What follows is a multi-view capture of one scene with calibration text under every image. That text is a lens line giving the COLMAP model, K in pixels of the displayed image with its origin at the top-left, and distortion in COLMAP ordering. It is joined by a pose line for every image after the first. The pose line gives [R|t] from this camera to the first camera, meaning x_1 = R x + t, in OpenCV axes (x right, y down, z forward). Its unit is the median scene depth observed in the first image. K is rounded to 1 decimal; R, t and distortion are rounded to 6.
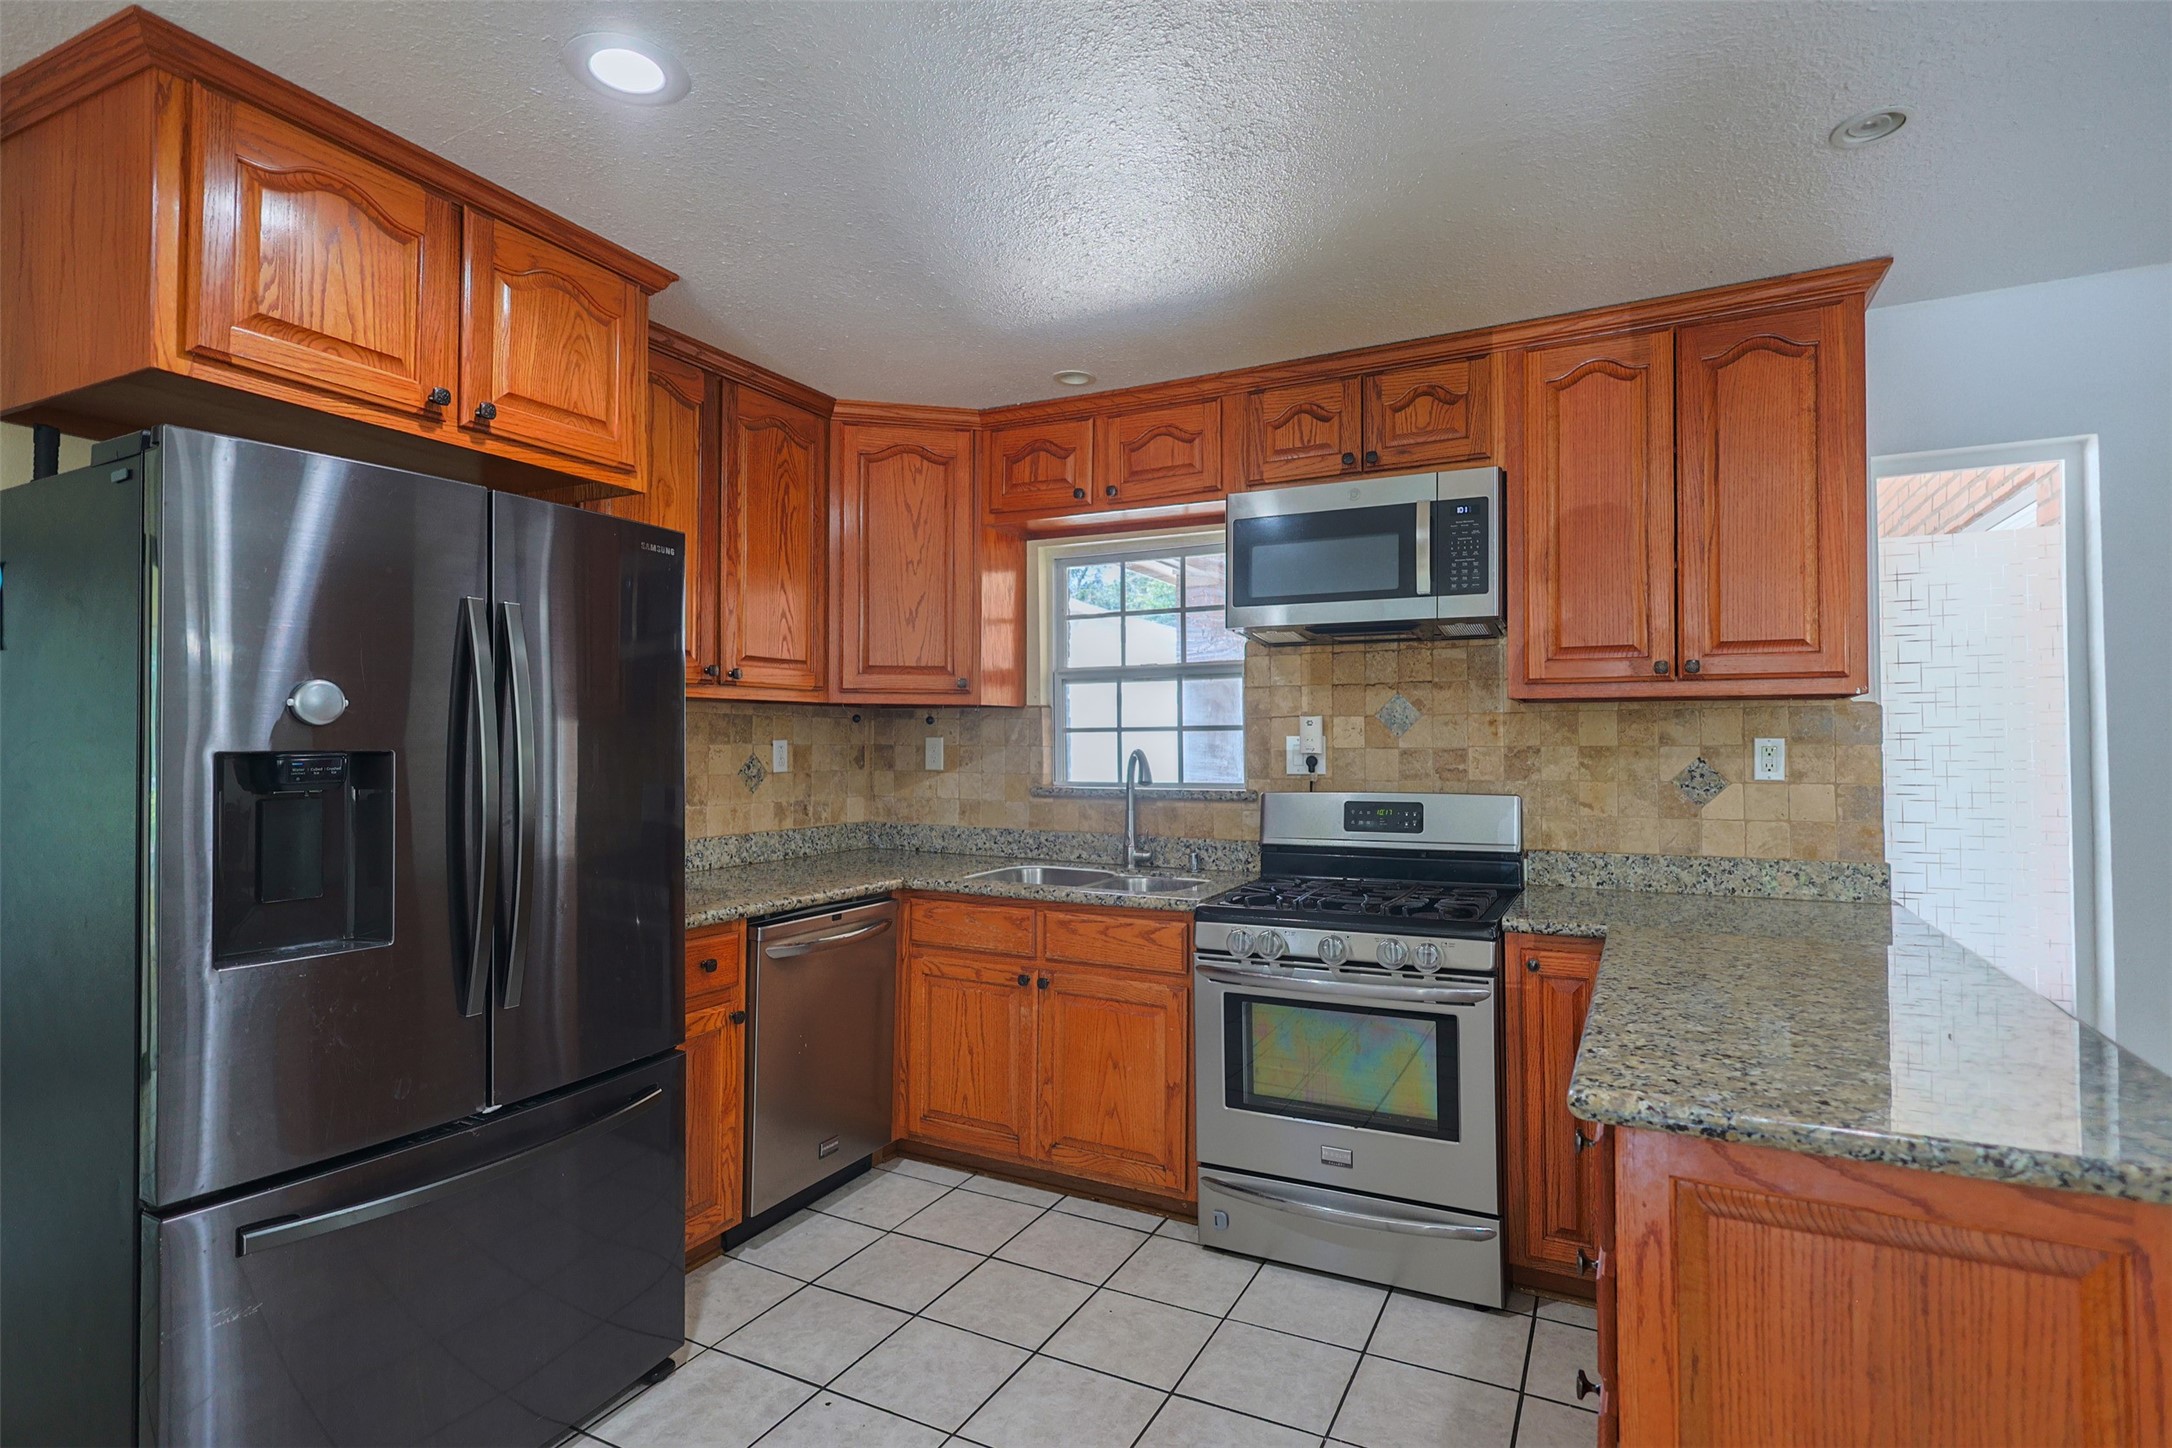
lens RADIAL K [[1069.2, 0, 1092.2], [0, 1069.2, 723.6], [0, 0, 1]] dist [0.000227, 0.001919]
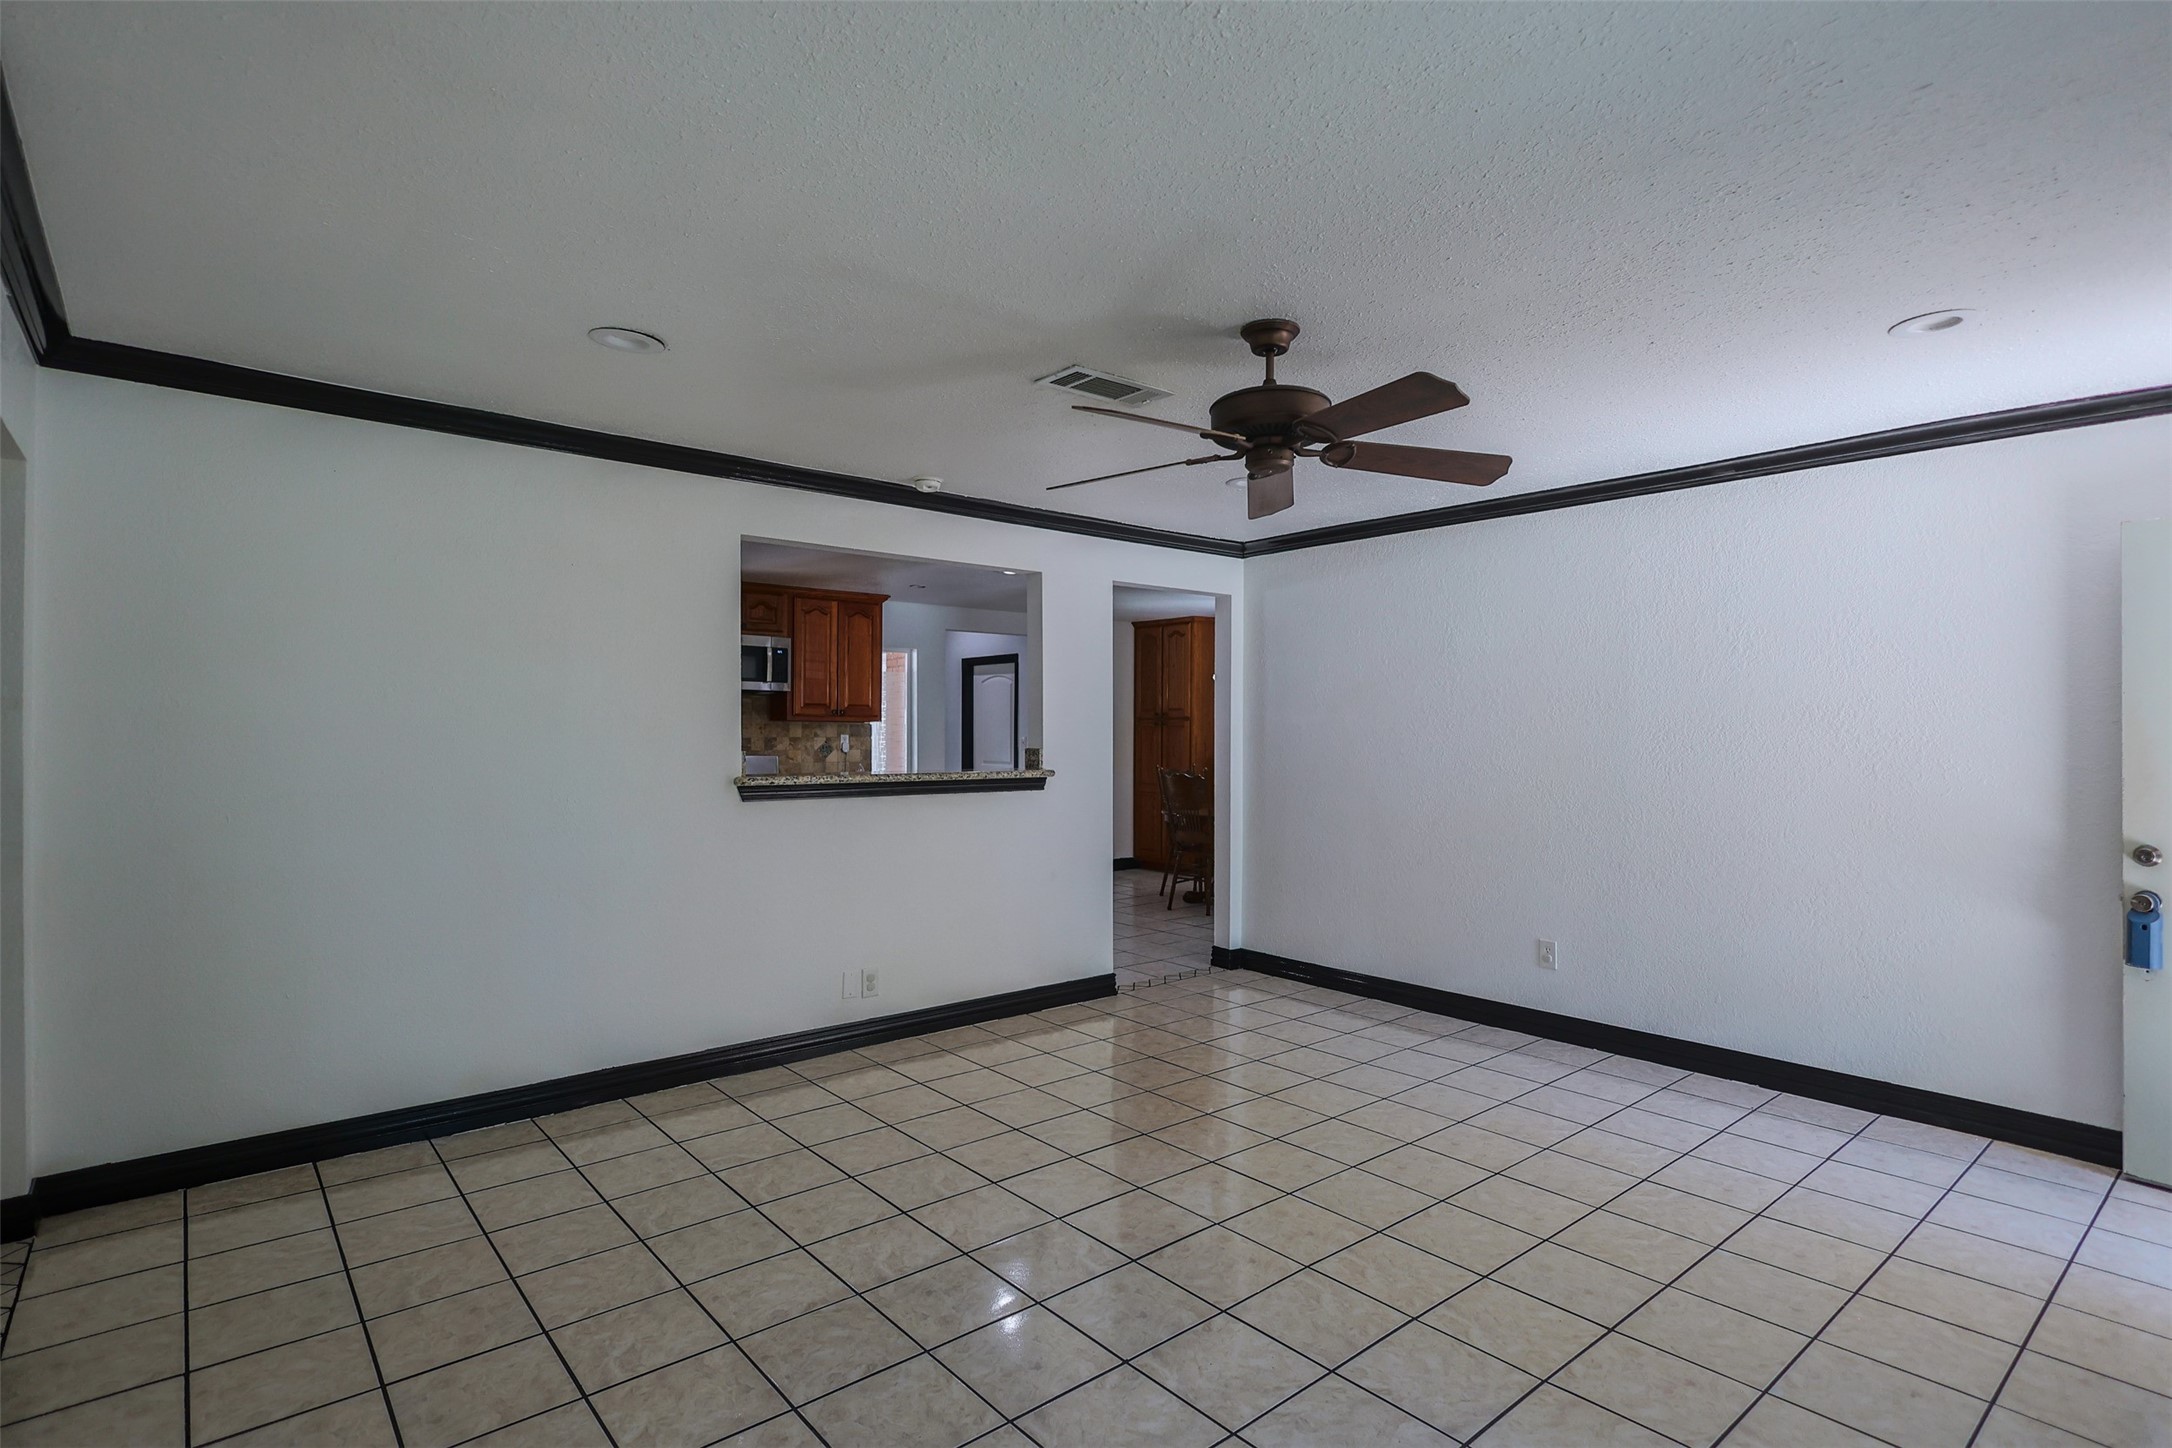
lens RADIAL K [[1069.2, 0, 1079.4], [0, 1069.2, 726.8], [0, 0, 1]] dist [0.000227, 0.001919]
pose [[0.387752, 0.003263, 0.921758, -1.509056], [-0.018865, 0.999812, 0.004397, -0.026923], [-0.921571, -0.019094, 0.387741, -0.621803]]
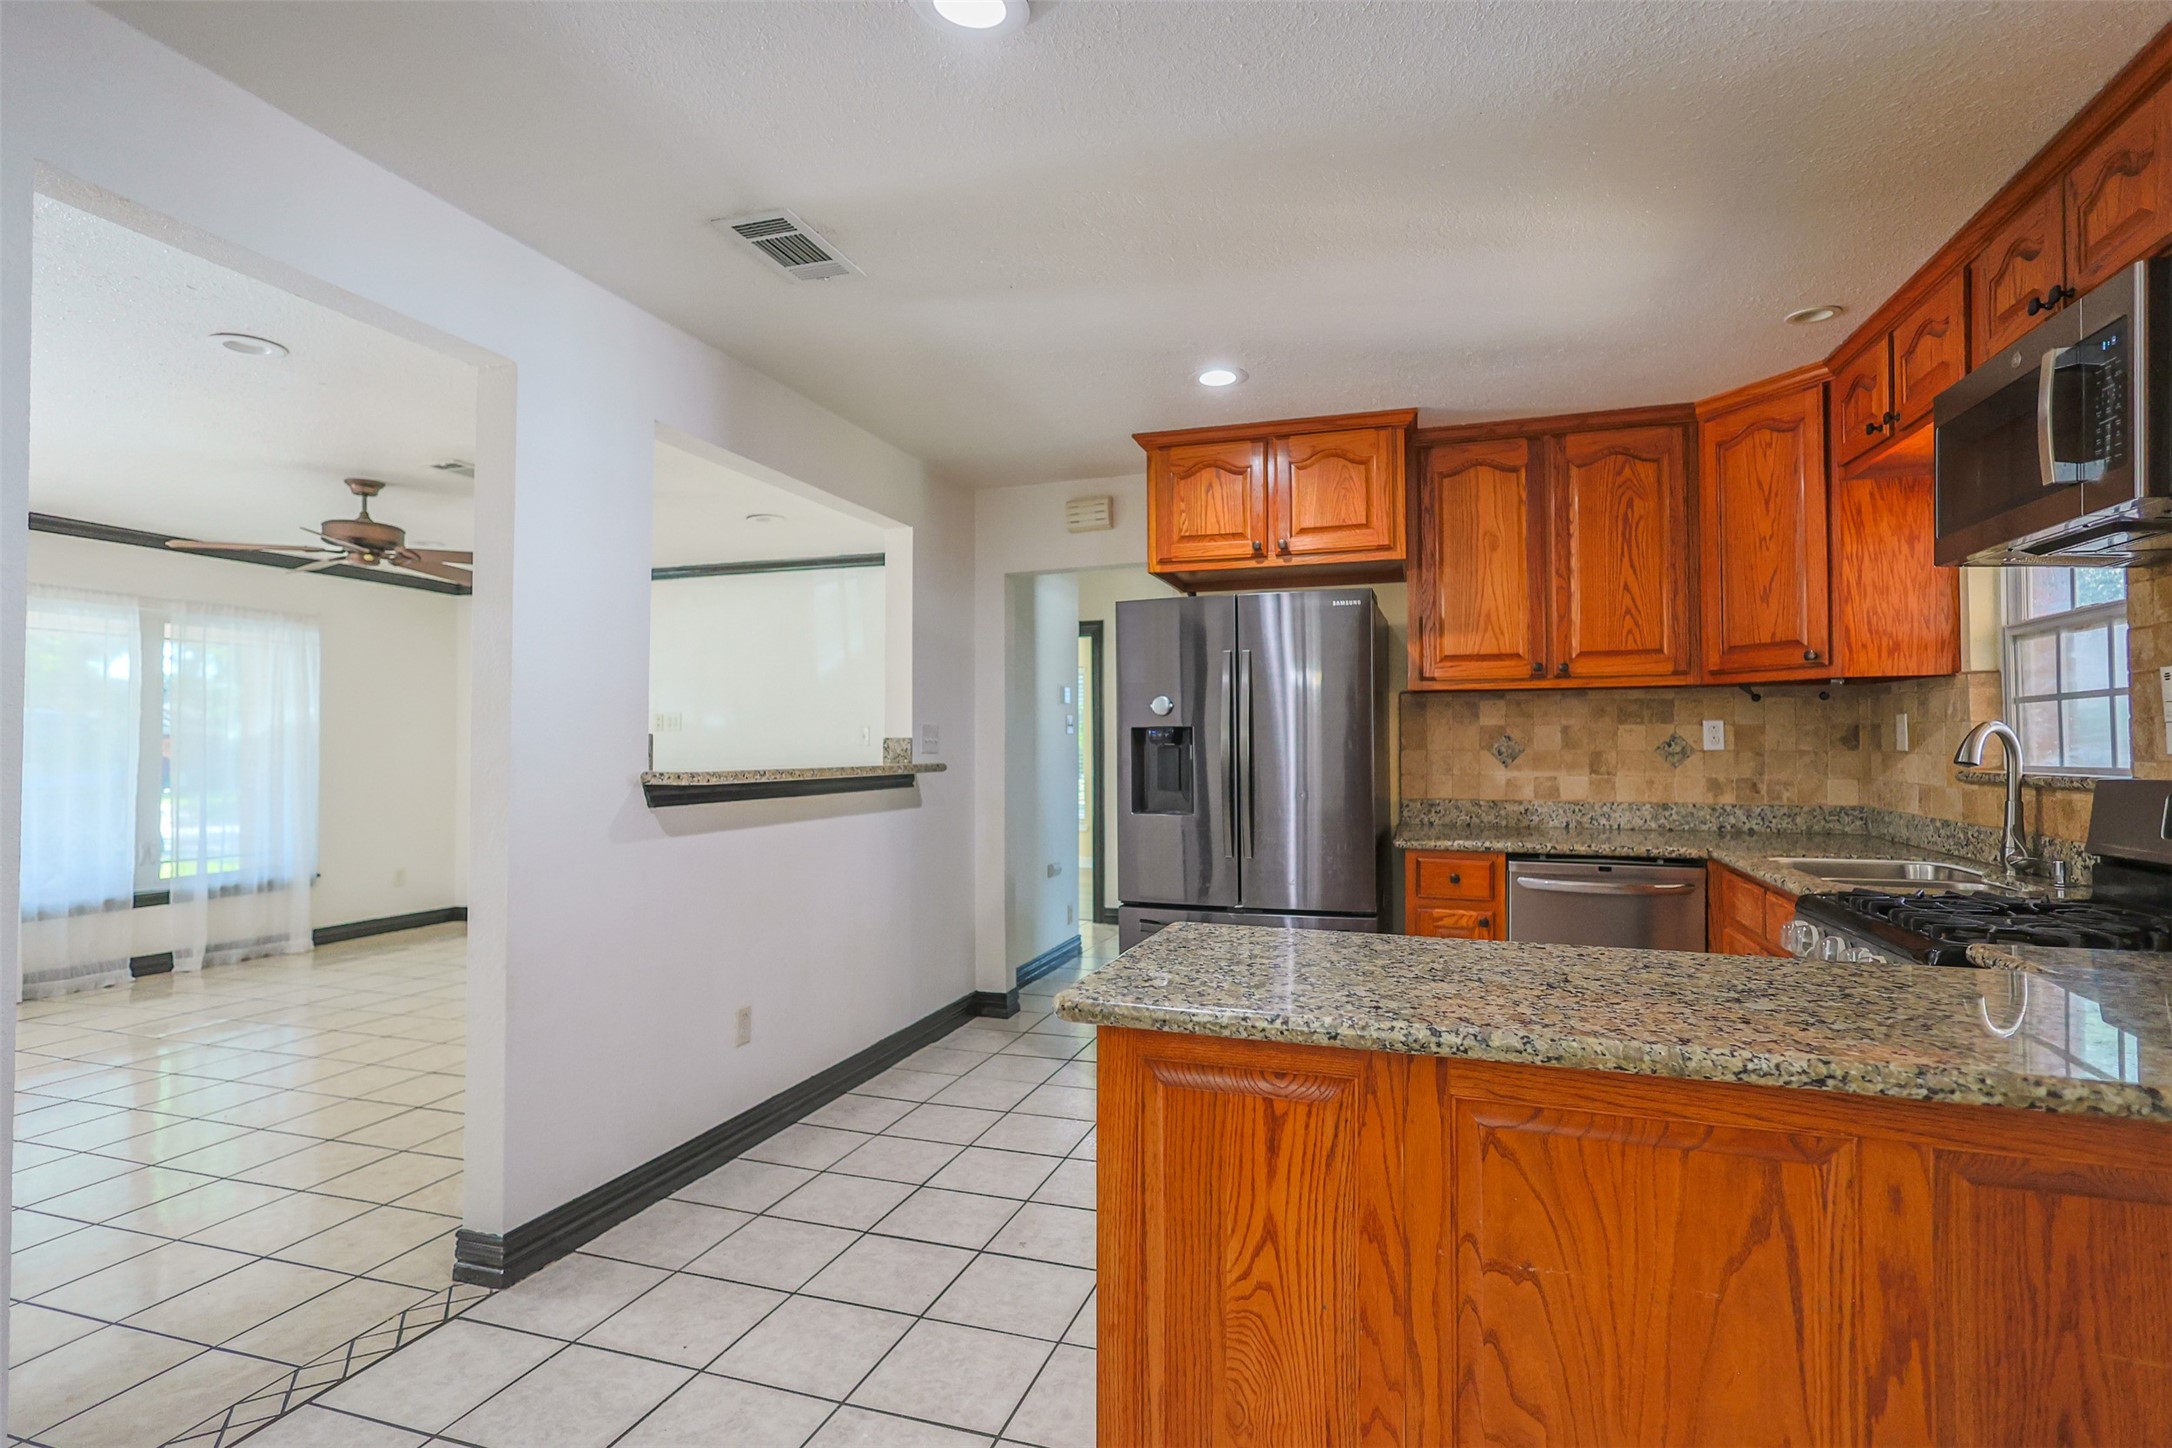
lens RADIAL K [[1069.2, 0, 1086.8], [0, 1069.2, 726.0], [0, 0, 1]] dist [0.000227, 0.001919]
pose [[0.157436, -0.015498, -0.987408, 0.721013], [0.021860, 0.999687, -0.012206, 0.021995], [0.987287, -0.019663, 0.157726, 0.220499]]
